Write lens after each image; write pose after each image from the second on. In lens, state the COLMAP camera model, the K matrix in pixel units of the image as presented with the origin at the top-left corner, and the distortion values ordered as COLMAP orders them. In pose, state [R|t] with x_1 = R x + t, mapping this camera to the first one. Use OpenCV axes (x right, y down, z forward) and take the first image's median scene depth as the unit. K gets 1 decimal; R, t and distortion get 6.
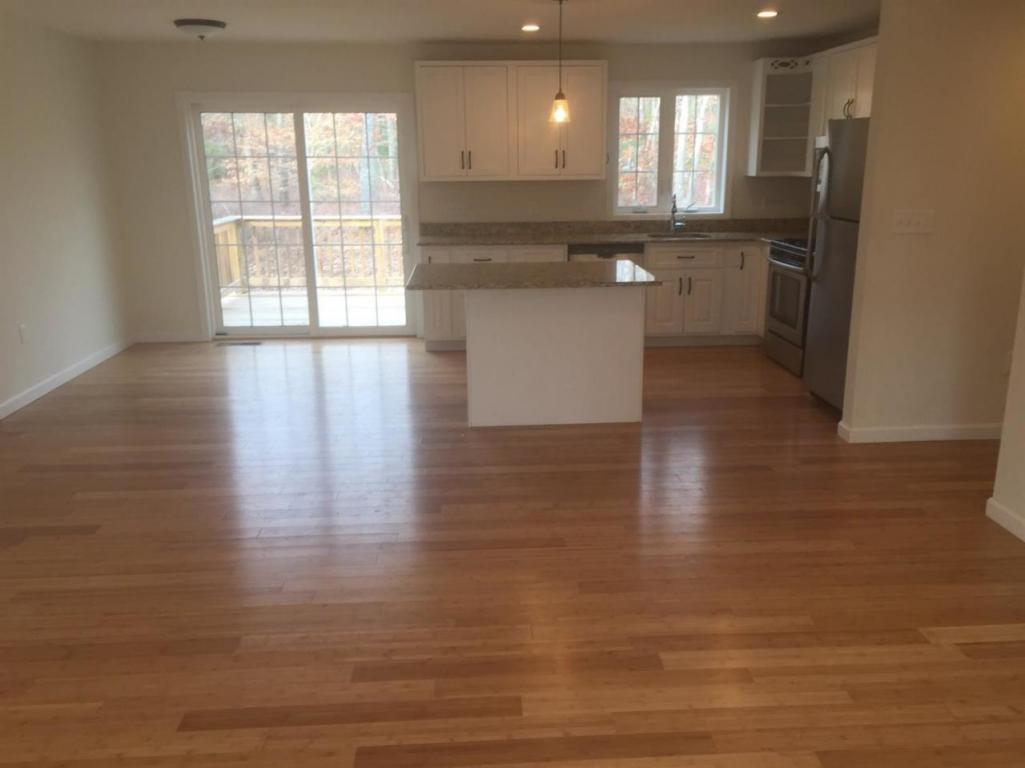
lens RADIAL K [[876.9, 0, 512.5], [0, 876.9, 384.0], [0, 0, 1]] dist [0.102282, -0.121877]
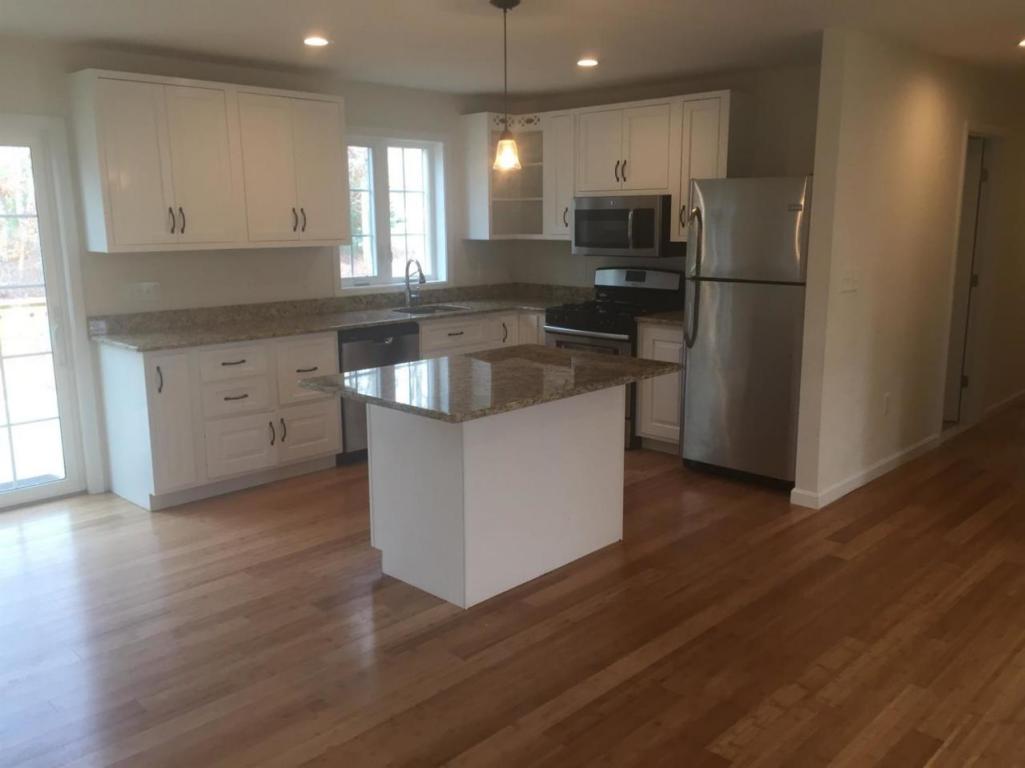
lens RADIAL K [[876.9, 0, 512.5], [0, 876.9, 384.0], [0, 0, 1]] dist [0.102282, -0.121877]
pose [[0.734634, -0.127116, 0.666449, -0.327107], [0.173659, 0.984799, -0.003588, -0.081121], [-0.655862, 0.118371, 0.745542, 0.329054]]
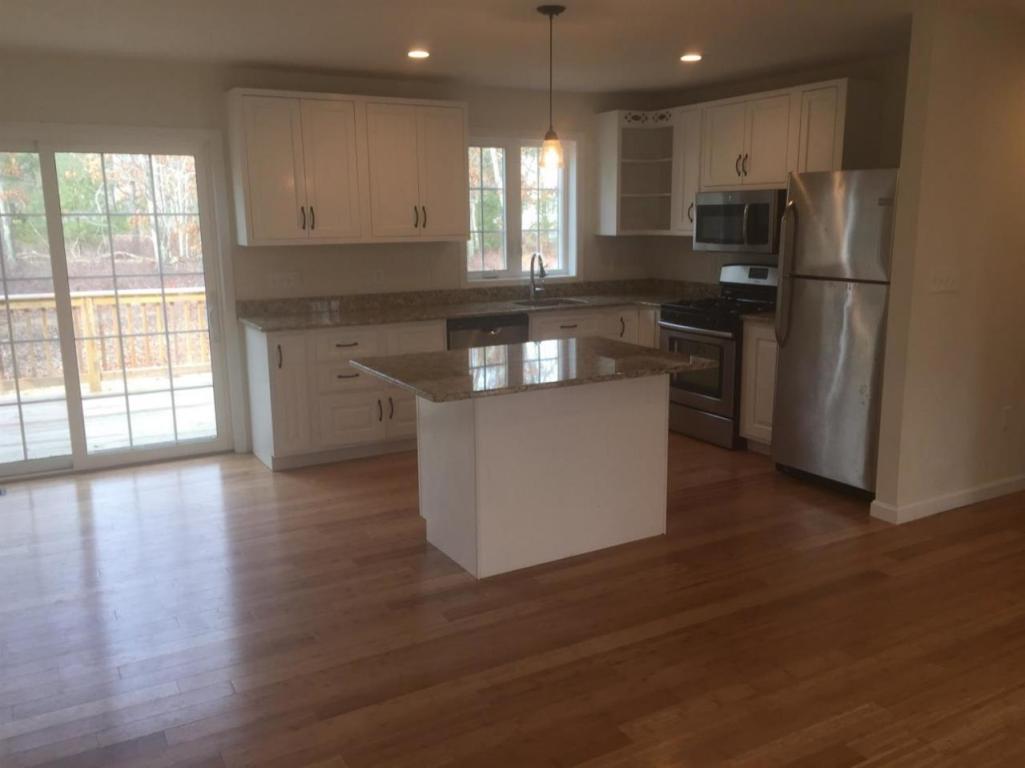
lens RADIAL K [[876.9, 0, 512.5], [0, 876.9, 384.0], [0, 0, 1]] dist [0.102282, -0.121877]
pose [[0.895297, -0.088055, 0.436680, -0.236641], [0.117209, 0.992293, -0.040214, -0.056319], [-0.429773, 0.087186, 0.898718, 0.234374]]
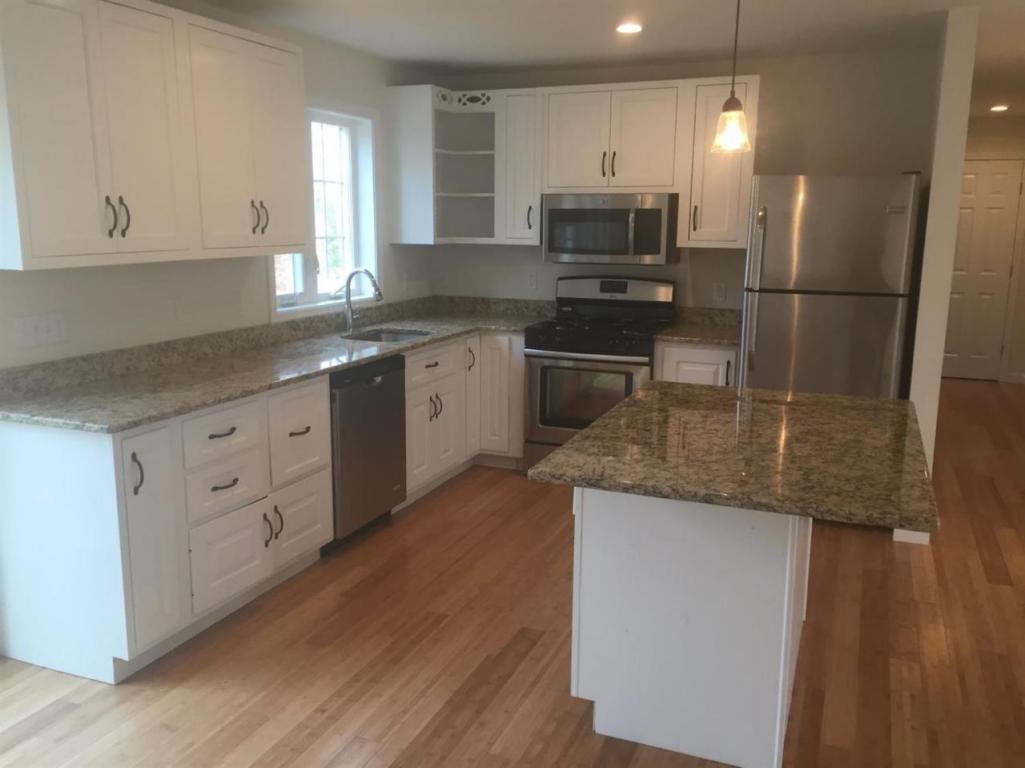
lens RADIAL K [[876.9, 0, 512.5], [0, 876.9, 384.0], [0, 0, 1]] dist [0.102282, -0.121877]
pose [[0.421072, -0.163334, 0.892200, -0.364596], [0.221092, 0.972465, 0.073684, -0.160822], [-0.879669, 0.166232, 0.445590, 0.636593]]
